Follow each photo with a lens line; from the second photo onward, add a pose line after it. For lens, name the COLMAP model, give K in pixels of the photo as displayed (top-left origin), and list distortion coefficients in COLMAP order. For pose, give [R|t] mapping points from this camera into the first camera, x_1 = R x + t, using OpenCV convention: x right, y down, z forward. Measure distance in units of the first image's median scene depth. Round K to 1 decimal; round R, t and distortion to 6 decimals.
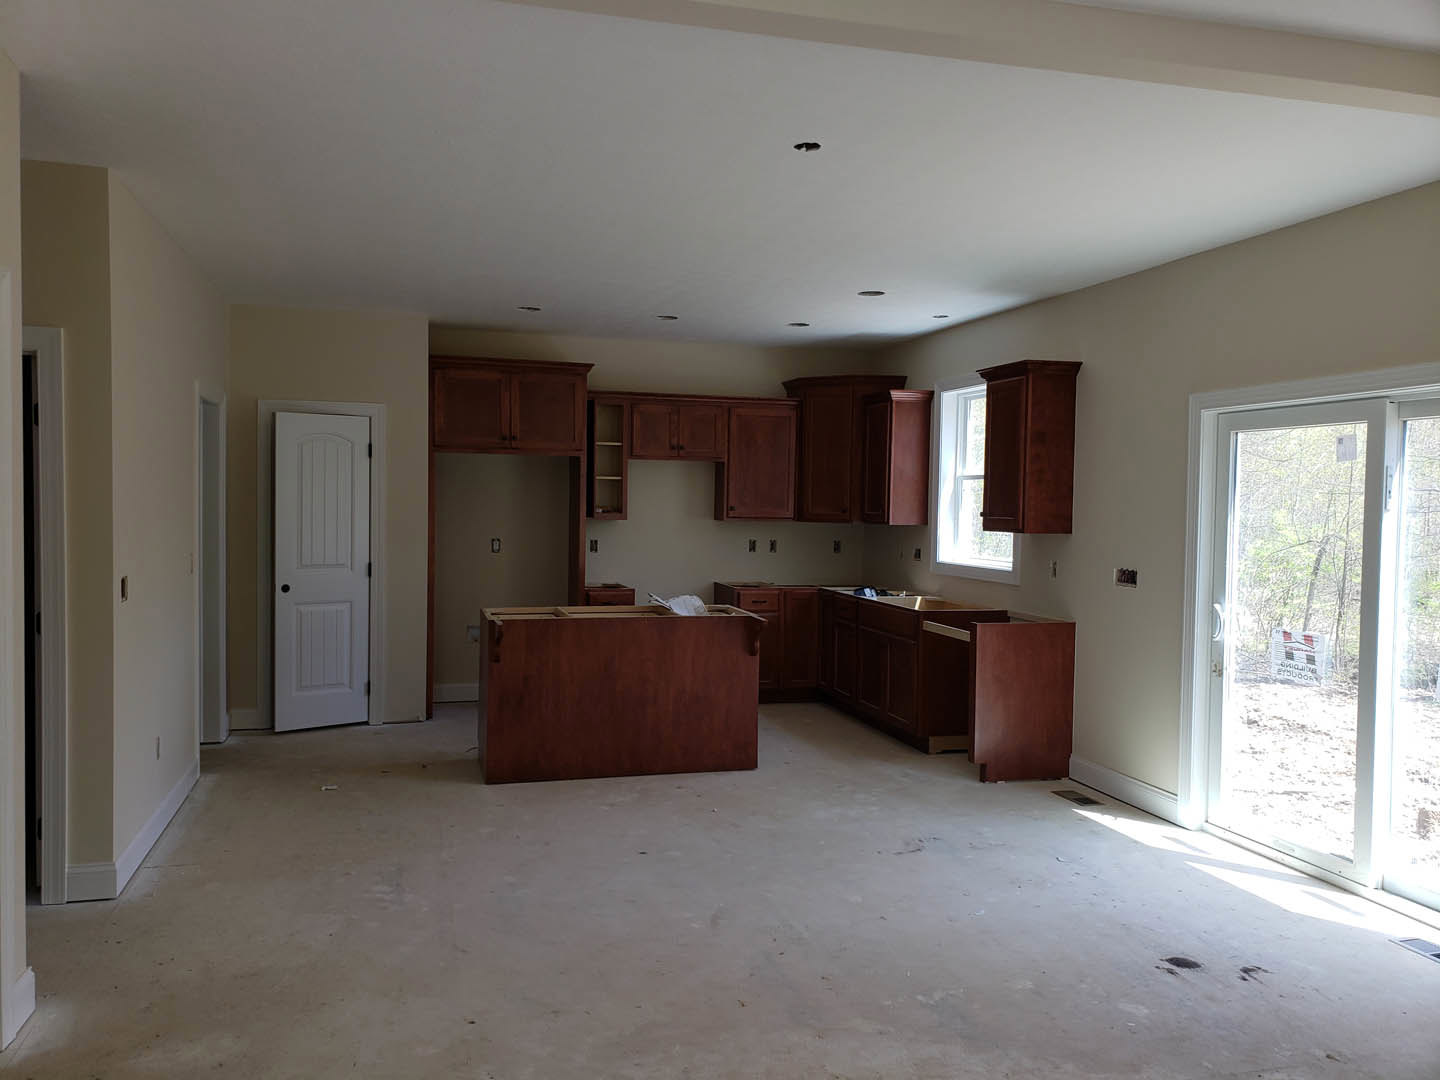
lens RADIAL K [[1107.1, 0, 714.4], [0, 1107.1, 542.5], [0, 0, 1]] dist [0.008270, 0.005527]
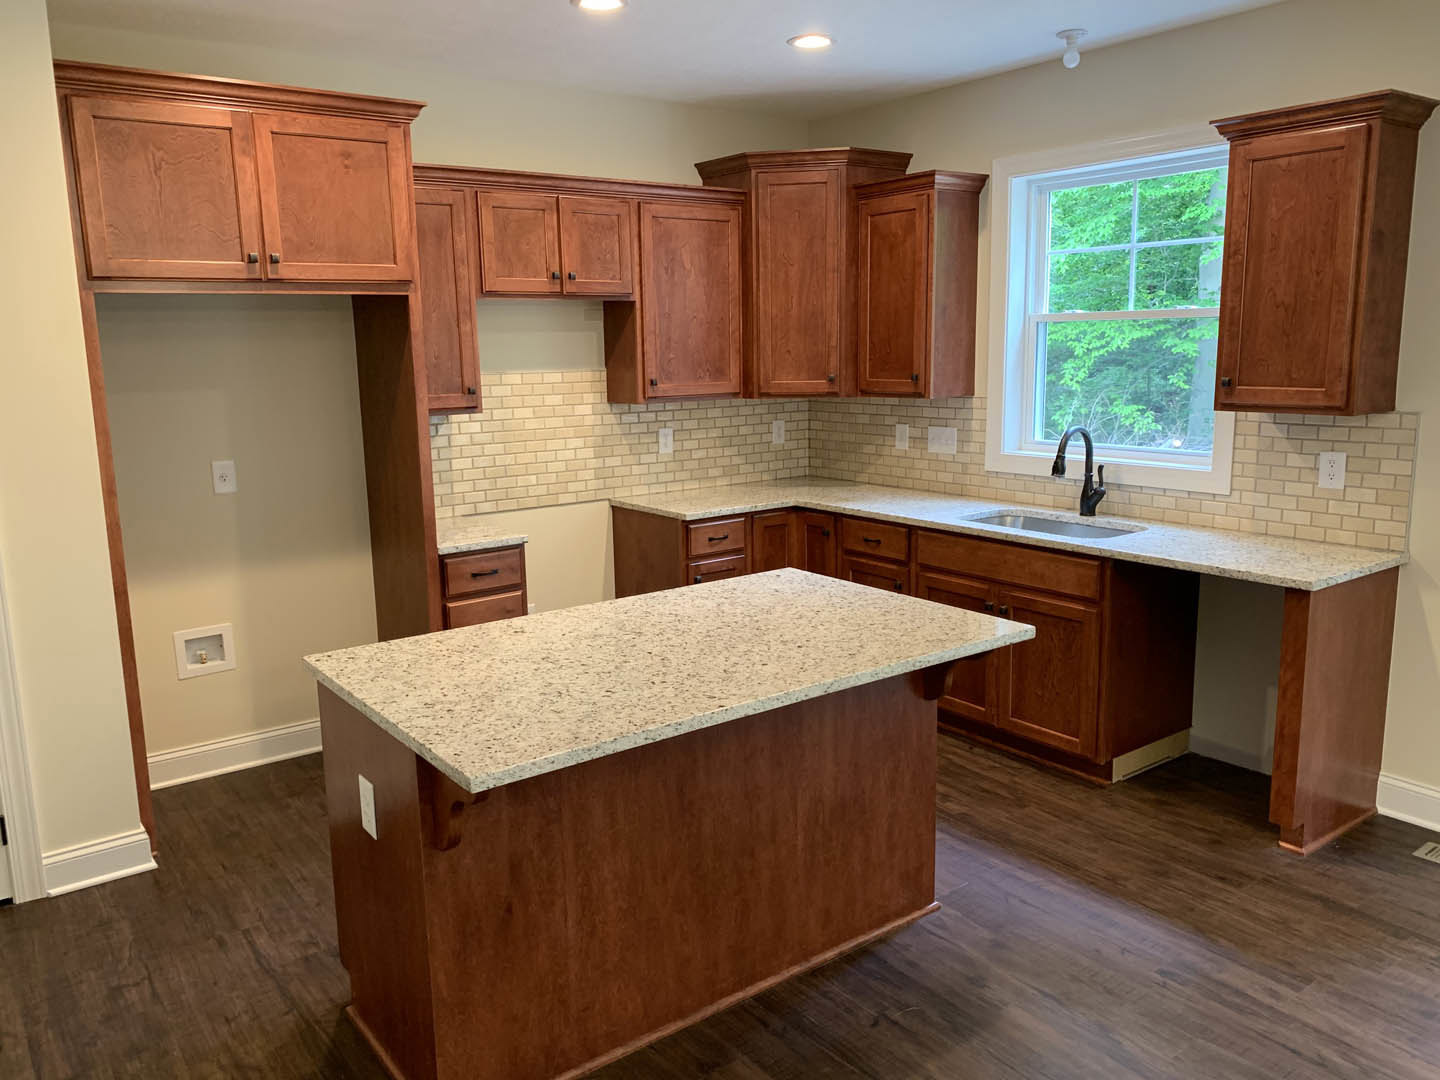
lens RADIAL K [[1099.8, 0, 714.3], [0, 1099.8, 549.1], [0, 0, 1]] dist [0.002100, -0.065925]
pose [[0.933781, -0.100667, 0.343395, -0.169247], [0.048244, 0.986269, 0.157940, -0.035594], [-0.354579, -0.130915, 0.925816, 0.462518]]
